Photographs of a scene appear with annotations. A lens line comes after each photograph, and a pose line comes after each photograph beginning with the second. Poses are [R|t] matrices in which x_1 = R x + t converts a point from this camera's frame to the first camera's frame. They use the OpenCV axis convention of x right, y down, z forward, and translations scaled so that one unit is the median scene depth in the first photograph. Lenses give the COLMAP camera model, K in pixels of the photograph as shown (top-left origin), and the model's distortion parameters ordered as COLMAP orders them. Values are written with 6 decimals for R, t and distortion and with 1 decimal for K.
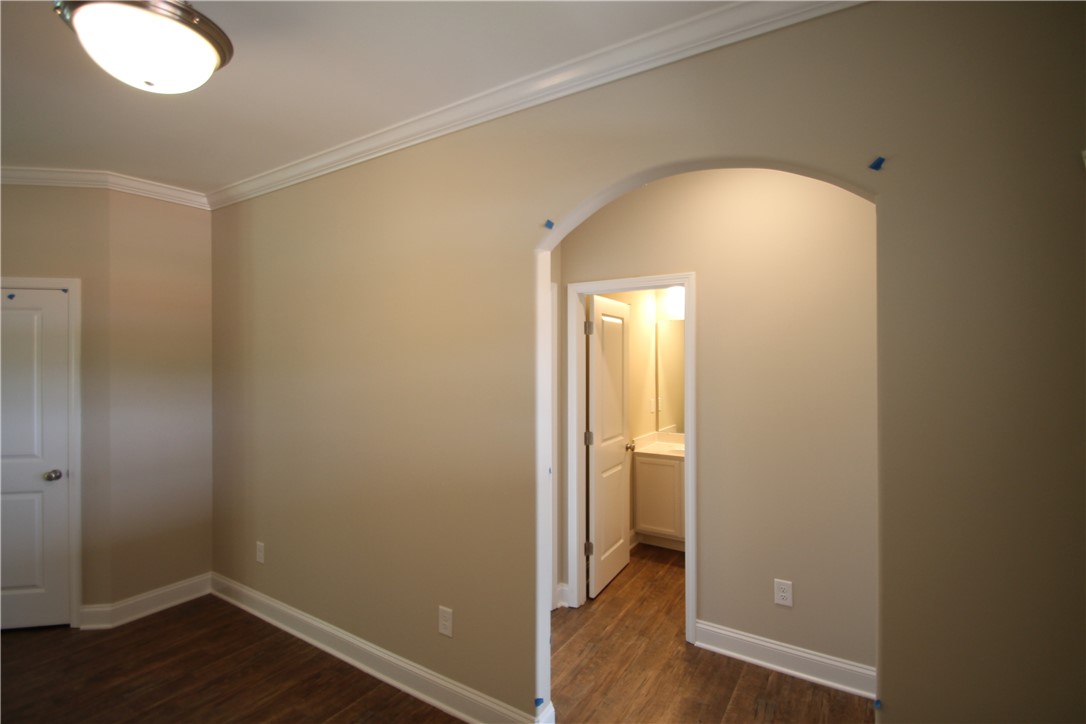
lens RADIAL K [[509.2, 0, 545.9], [0, 509.2, 360.5], [0, 0, 1]] dist [-0.007658, -0.001343]
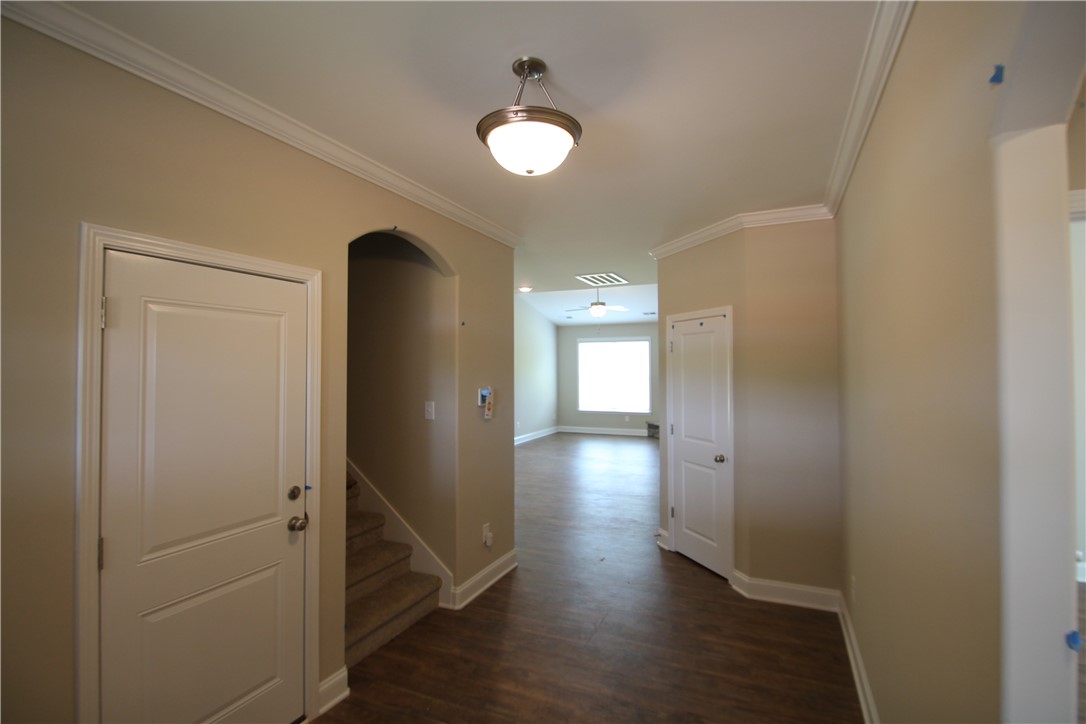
lens RADIAL K [[509.2, 0, 548.5], [0, 509.2, 355.9], [0, 0, 1]] dist [-0.007658, -0.001343]
pose [[0.162430, -0.017317, -0.986568, 0.250342], [-0.002121, 0.999838, -0.017900, -0.013268], [0.986718, 0.005000, 0.162367, 0.351570]]
